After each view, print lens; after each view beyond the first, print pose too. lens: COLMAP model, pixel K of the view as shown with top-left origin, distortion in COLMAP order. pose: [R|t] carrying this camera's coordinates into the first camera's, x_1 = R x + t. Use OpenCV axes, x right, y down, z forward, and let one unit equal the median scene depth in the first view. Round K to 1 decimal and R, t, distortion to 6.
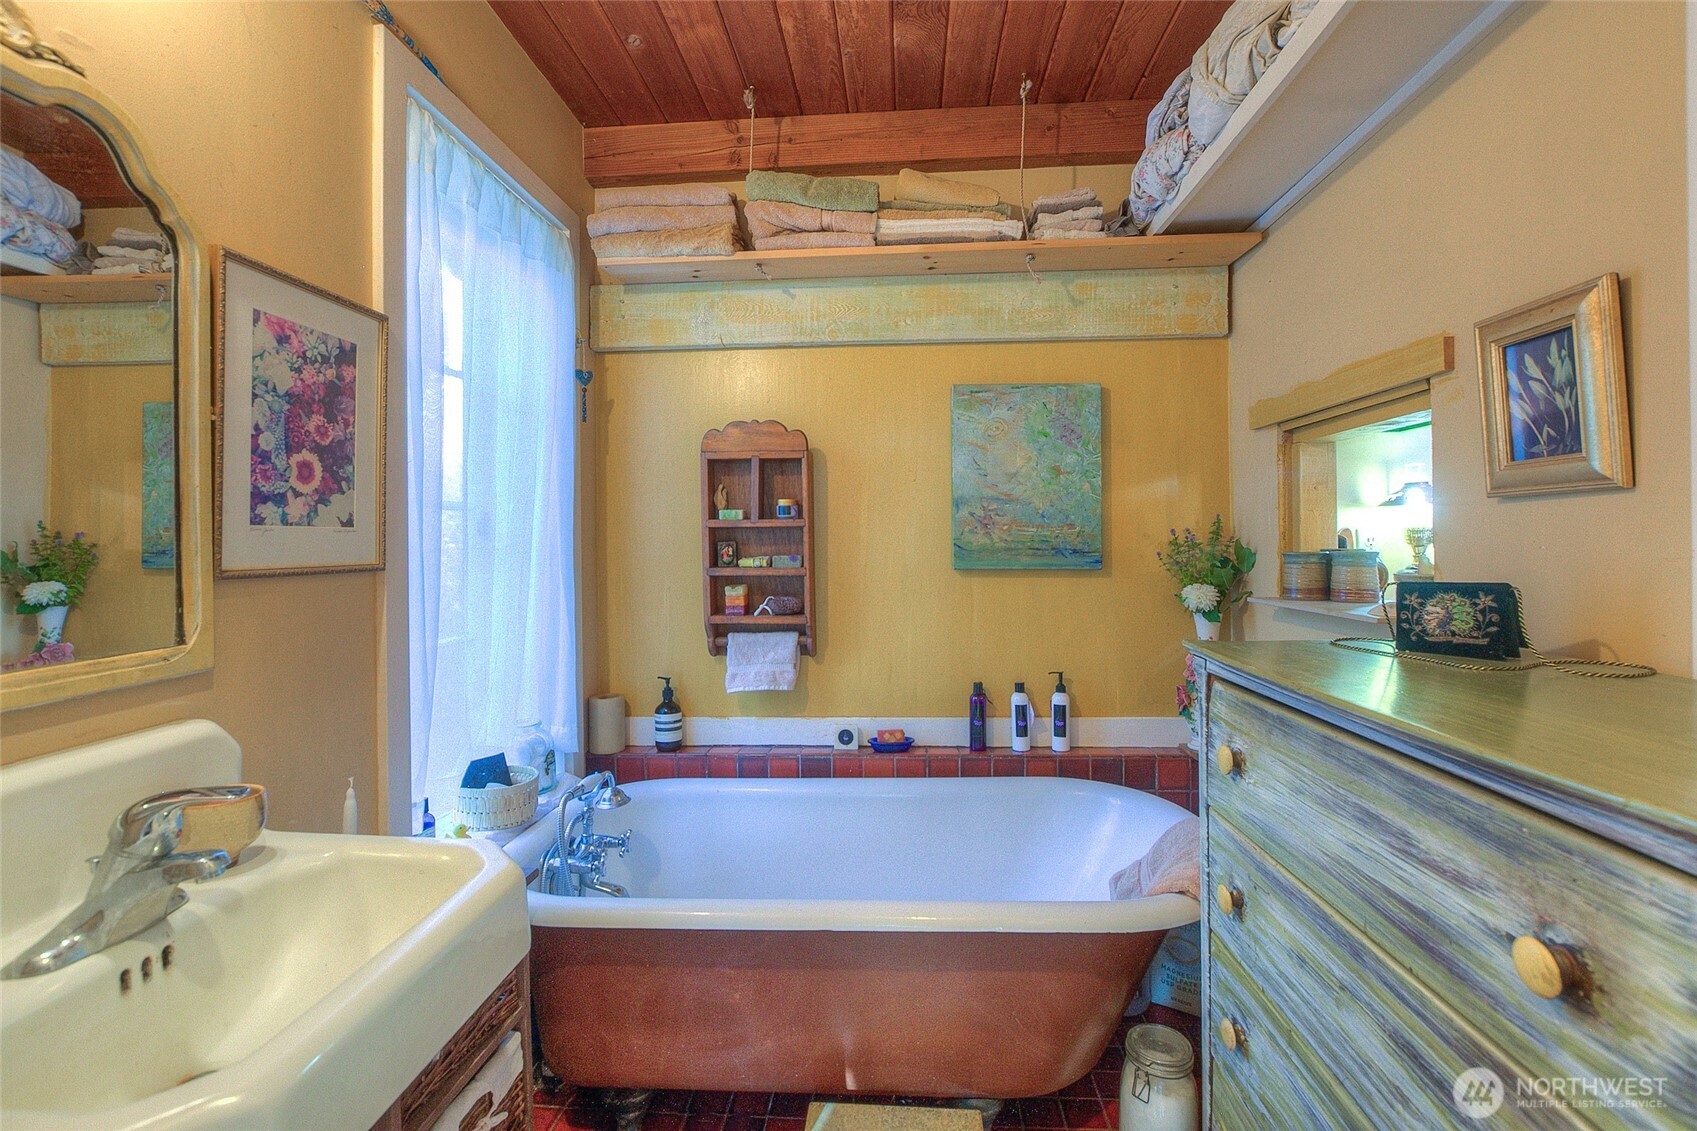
lens RADIAL K [[758.9, 0, 854.8], [0, 758.9, 549.0], [0, 0, 1]] dist [-0.027047, 0.005700]
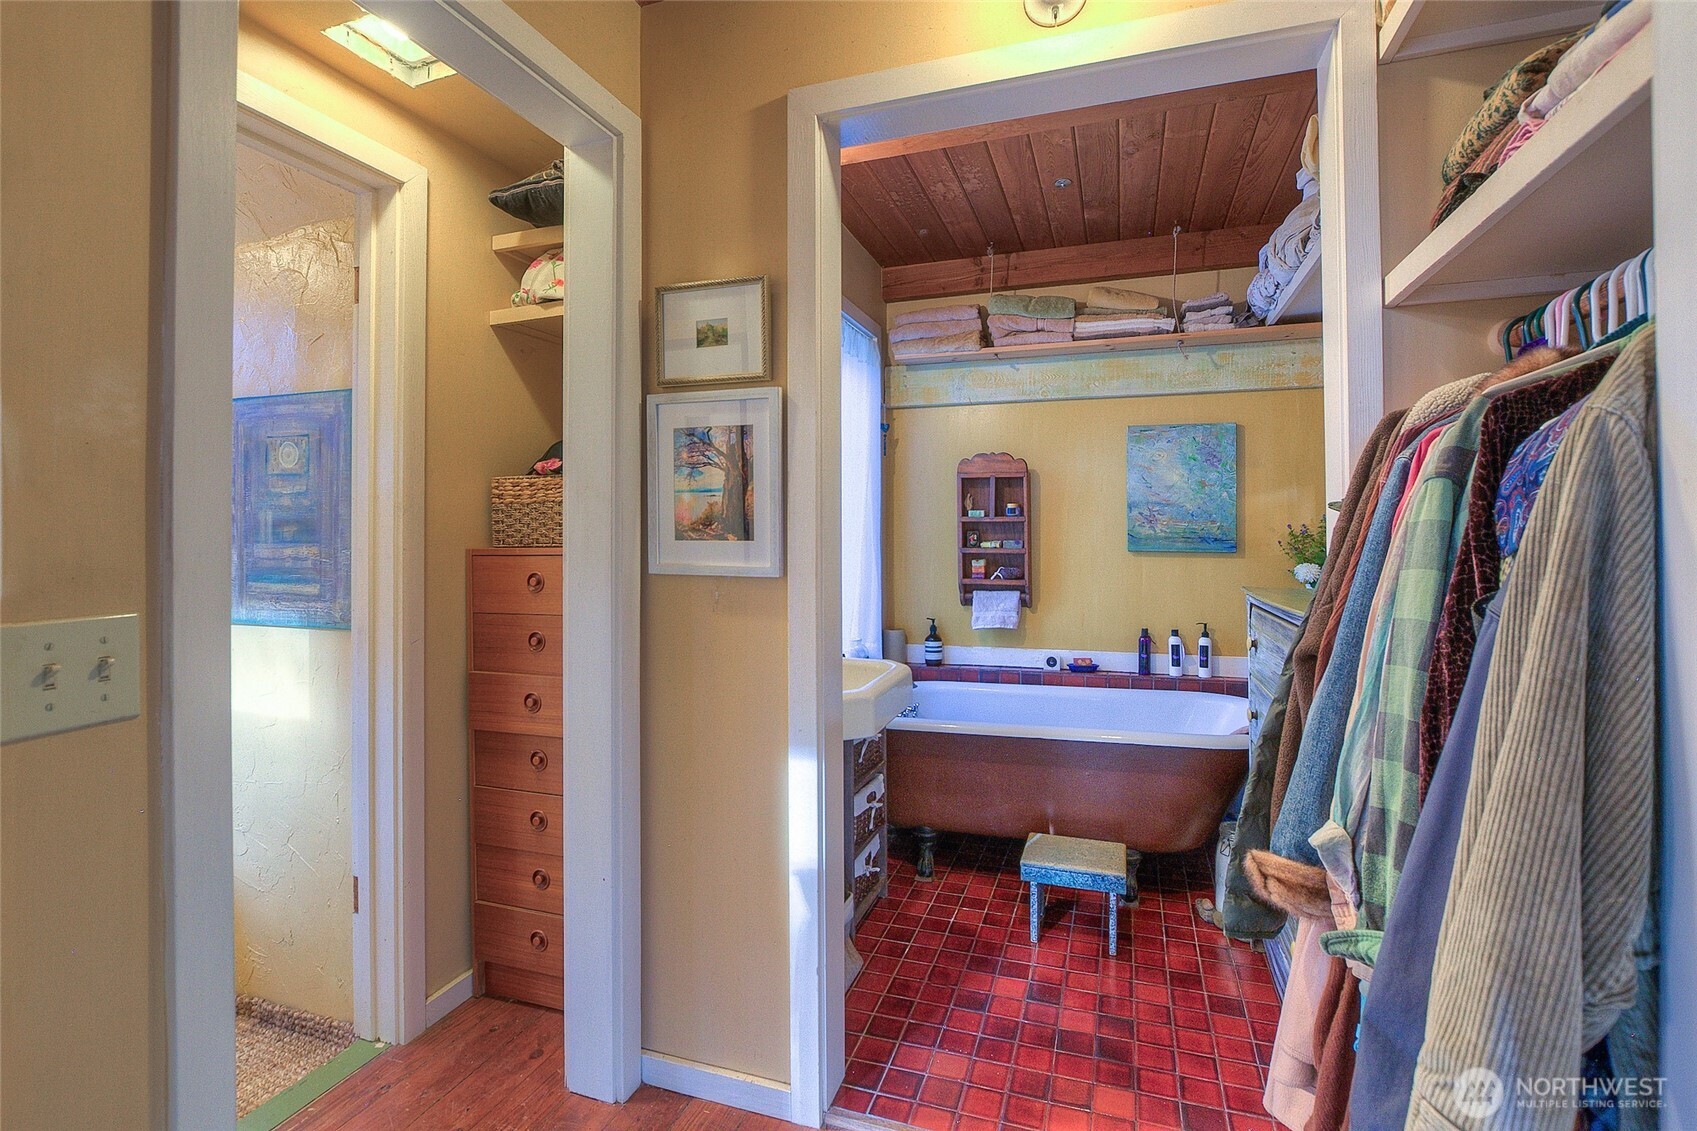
lens RADIAL K [[758.9, 0, 850.2], [0, 758.9, 524.2], [0, 0, 1]] dist [-0.027047, 0.005700]
pose [[0.962580, 0.005591, -0.270939, 0.009036], [-0.010862, 0.999780, -0.017959, 0.006993], [0.270779, 0.020230, 0.962429, -0.568305]]
